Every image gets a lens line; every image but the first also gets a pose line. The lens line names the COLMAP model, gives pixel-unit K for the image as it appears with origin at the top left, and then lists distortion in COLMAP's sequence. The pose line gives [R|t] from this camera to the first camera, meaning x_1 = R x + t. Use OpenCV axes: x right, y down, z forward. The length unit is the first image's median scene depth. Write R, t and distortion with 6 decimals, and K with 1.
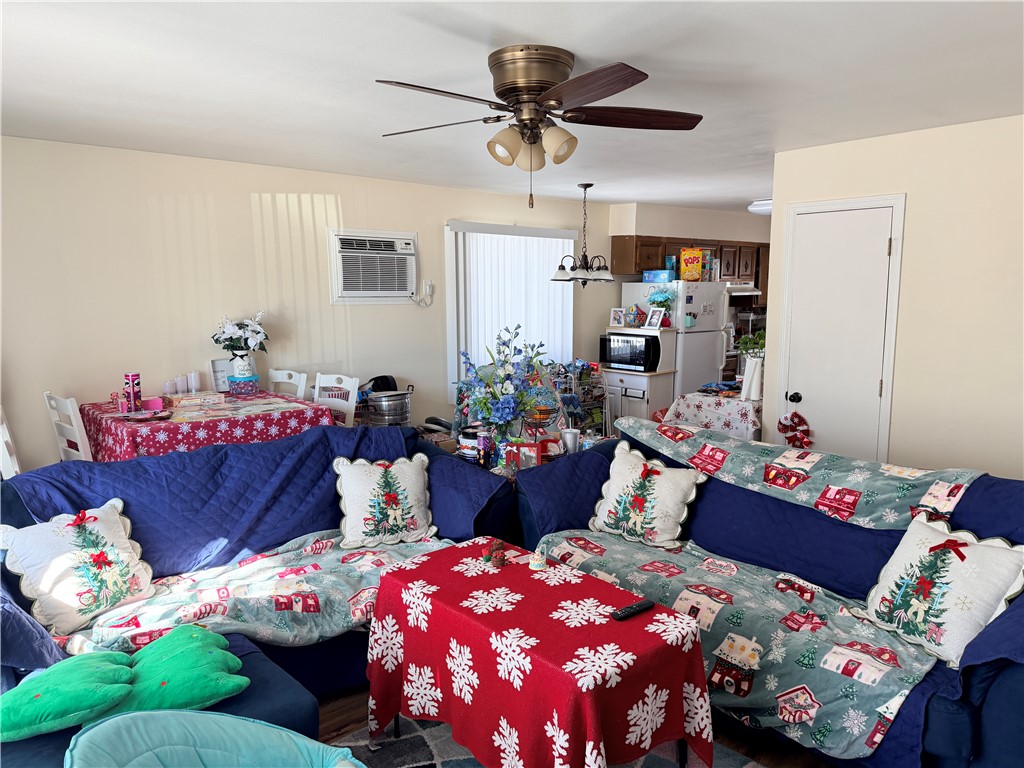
lens RADIAL K [[714.0, 0, 512.0], [0, 714.0, 384.0], [0, 0, 1]] dist [0.035680, -0.001394]
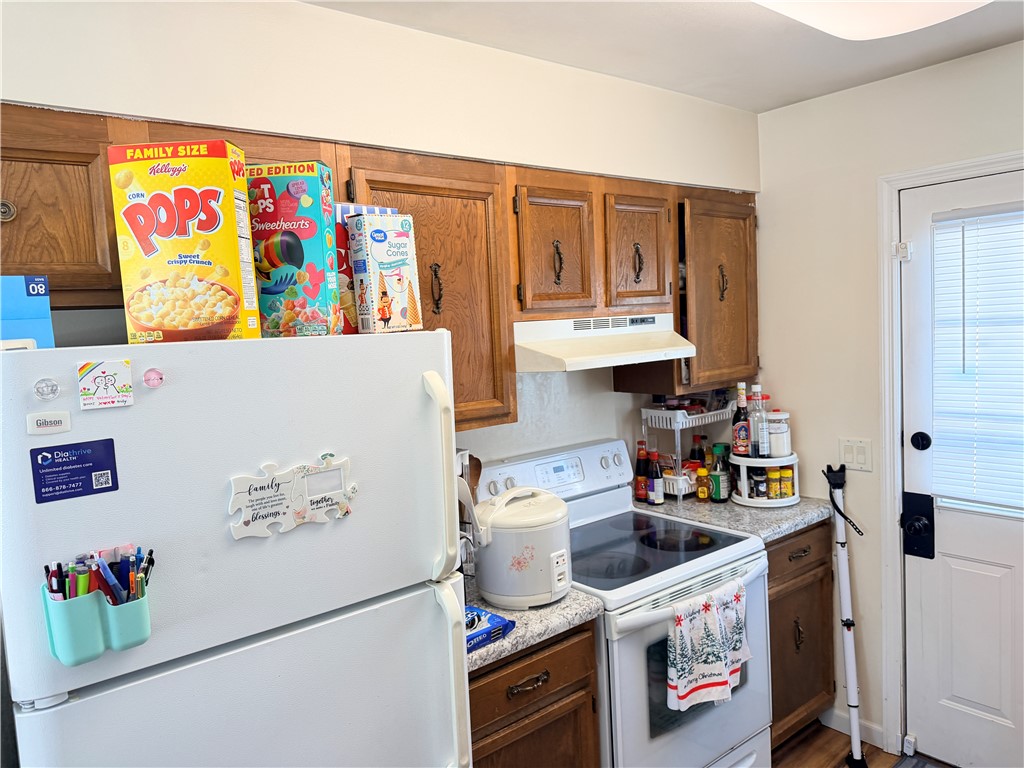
lens RADIAL K [[714.0, 0, 512.0], [0, 714.0, 384.0], [0, 0, 1]] dist [0.035680, -0.001394]
pose [[0.998383, -0.045659, -0.033859, 0.278522], [0.043891, 0.997722, -0.051237, -0.100729], [0.036121, 0.049669, 0.998112, 0.695805]]
